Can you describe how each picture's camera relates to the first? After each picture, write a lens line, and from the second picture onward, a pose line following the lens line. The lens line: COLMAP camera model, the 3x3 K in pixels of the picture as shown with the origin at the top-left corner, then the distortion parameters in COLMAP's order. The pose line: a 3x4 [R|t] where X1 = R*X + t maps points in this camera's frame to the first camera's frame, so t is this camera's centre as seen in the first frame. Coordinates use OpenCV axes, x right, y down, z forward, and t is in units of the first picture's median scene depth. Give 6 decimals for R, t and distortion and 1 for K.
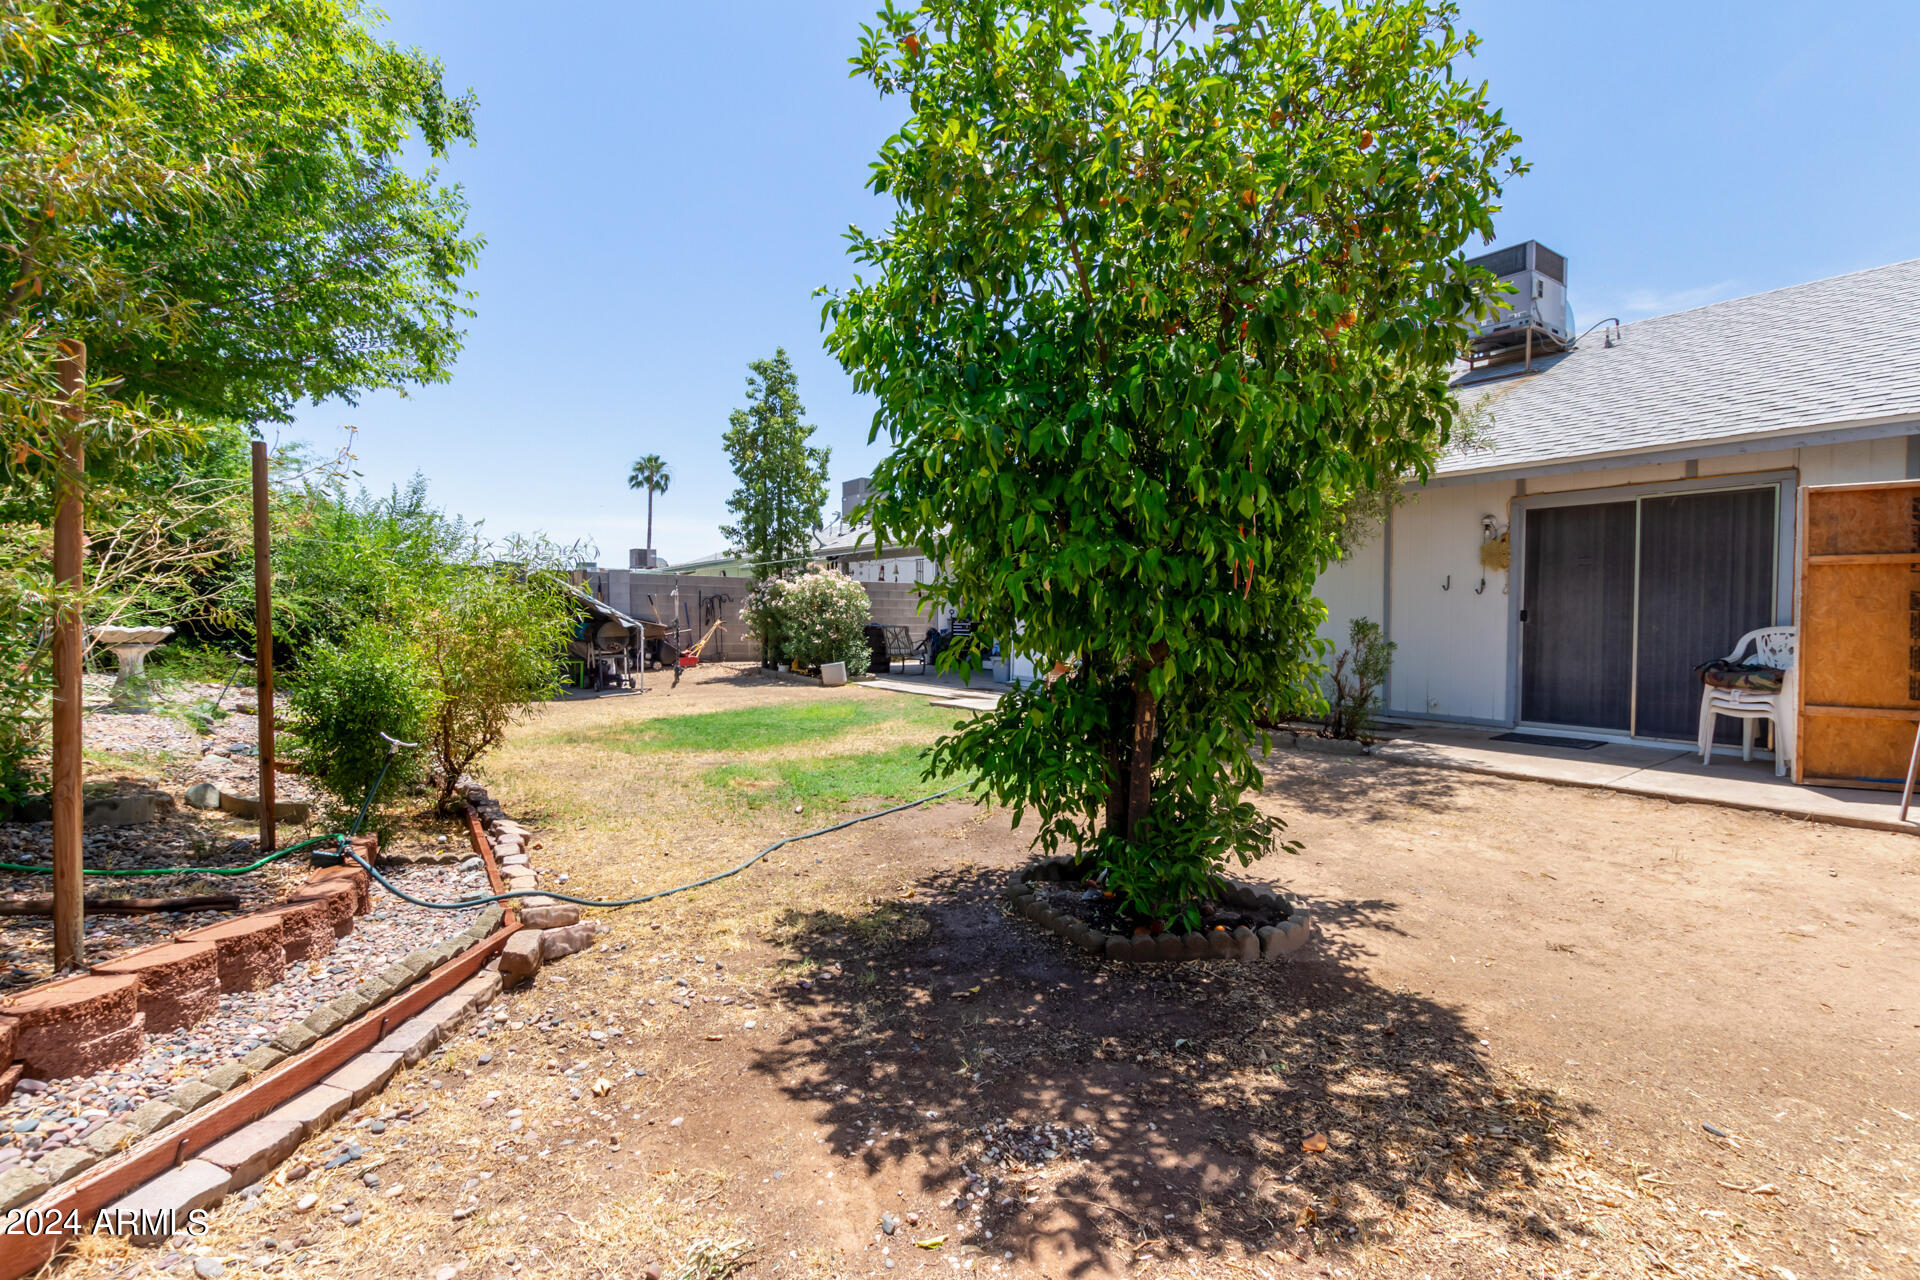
lens RADIAL K [[886.6, 0, 961.6], [0, 886.6, 636.9], [0, 0, 1]] dist [0.000096, 0.000231]
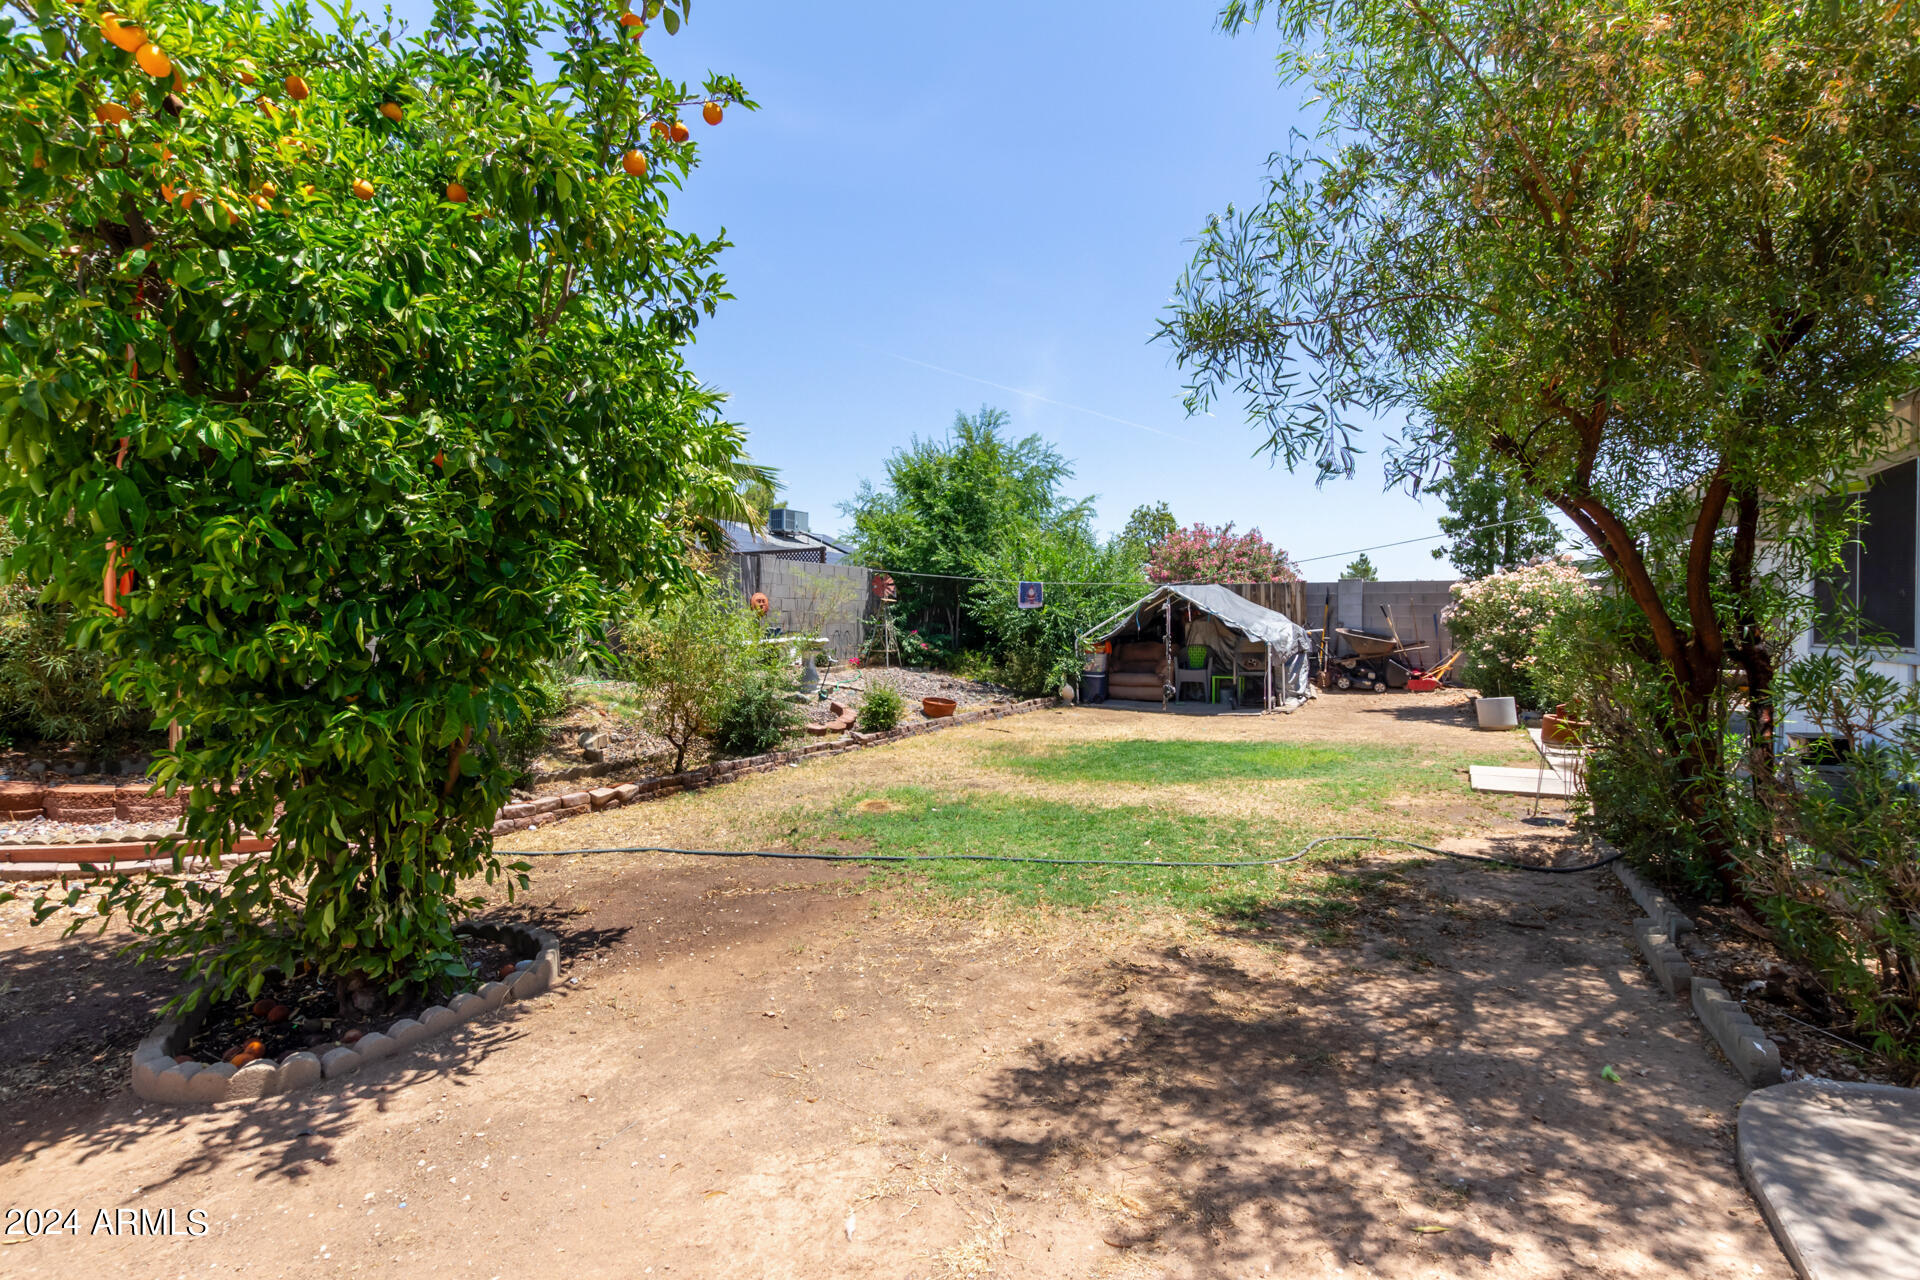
lens RADIAL K [[886.6, 0, 961.1], [0, 886.6, 633.8], [0, 0, 1]] dist [0.000096, 0.000231]
pose [[0.401389, 0.008244, -0.915871, 1.143742], [-0.023188, 0.999730, -0.001163, -0.039233], [0.915614, 0.021705, 0.401472, 1.143954]]
